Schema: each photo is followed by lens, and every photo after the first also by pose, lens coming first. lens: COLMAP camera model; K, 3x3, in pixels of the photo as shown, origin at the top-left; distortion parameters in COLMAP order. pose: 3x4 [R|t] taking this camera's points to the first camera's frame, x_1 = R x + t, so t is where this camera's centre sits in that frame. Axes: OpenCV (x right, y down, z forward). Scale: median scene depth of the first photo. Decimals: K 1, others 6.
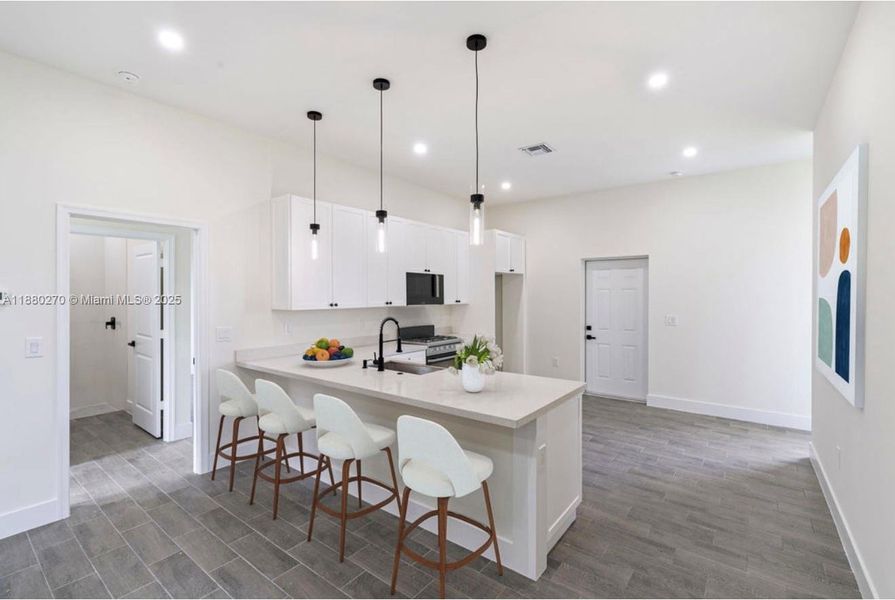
lens RADIAL K [[399.6, 0, 455.2], [0, 399.6, 297.1], [0, 0, 1]] dist [0.028074, -0.000903]
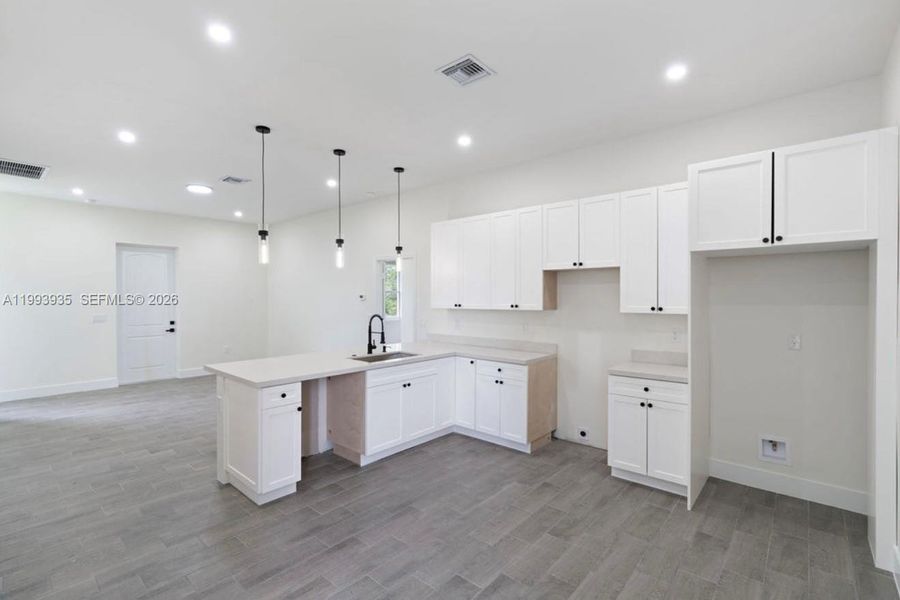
lens RADIAL K [[426.1, 0, 458.6], [0, 426.1, 299.7], [0, 0, 1]] dist [-0.001641, 0.000607]
pose [[-0.085984, 0.006197, -0.996277, 1.147528], [-0.007334, 0.999950, 0.006853, -0.007026], [0.996269, 0.007896, -0.085935, 1.358174]]
